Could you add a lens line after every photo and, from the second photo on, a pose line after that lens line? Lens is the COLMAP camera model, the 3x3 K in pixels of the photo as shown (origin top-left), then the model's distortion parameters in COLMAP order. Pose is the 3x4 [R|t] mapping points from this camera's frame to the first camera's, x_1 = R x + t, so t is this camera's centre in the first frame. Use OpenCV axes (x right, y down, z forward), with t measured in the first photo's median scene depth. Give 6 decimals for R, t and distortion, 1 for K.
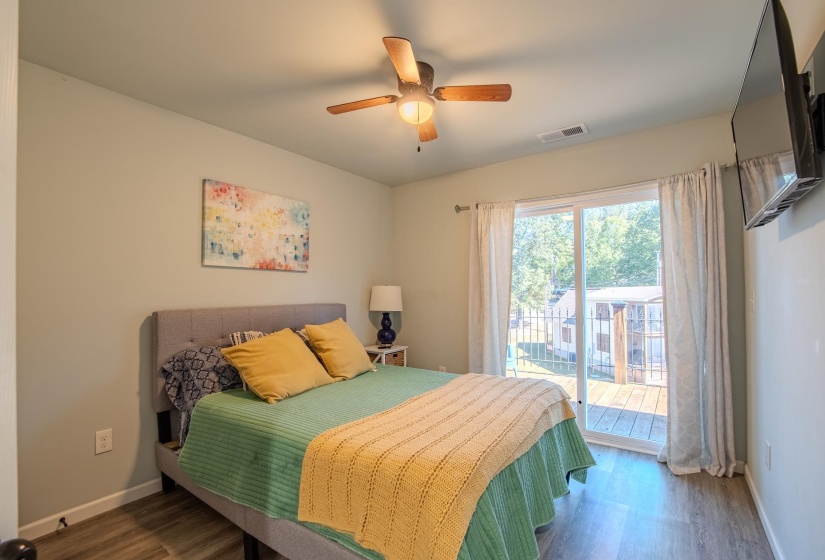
lens RADIAL K [[369.5, 0, 409.2], [0, 369.5, 277.2], [0, 0, 1]] dist [-0.037487, 0.007536]
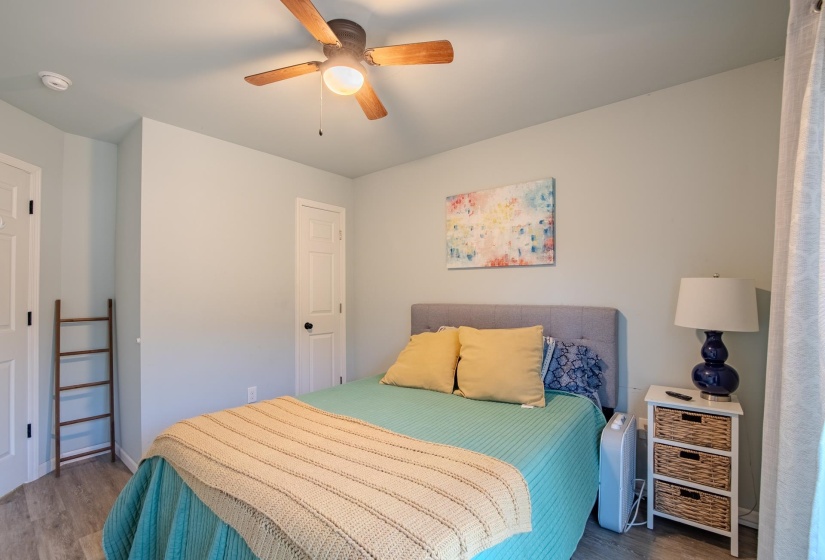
lens RADIAL K [[369.5, 0, 415.8], [0, 369.5, 280.6], [0, 0, 1]] dist [-0.037487, 0.007536]
pose [[-0.044811, -0.022209, -0.998749, 0.581481], [0.045114, 0.998688, -0.024232, 0.028128], [0.997976, -0.046144, -0.043750, 0.819394]]
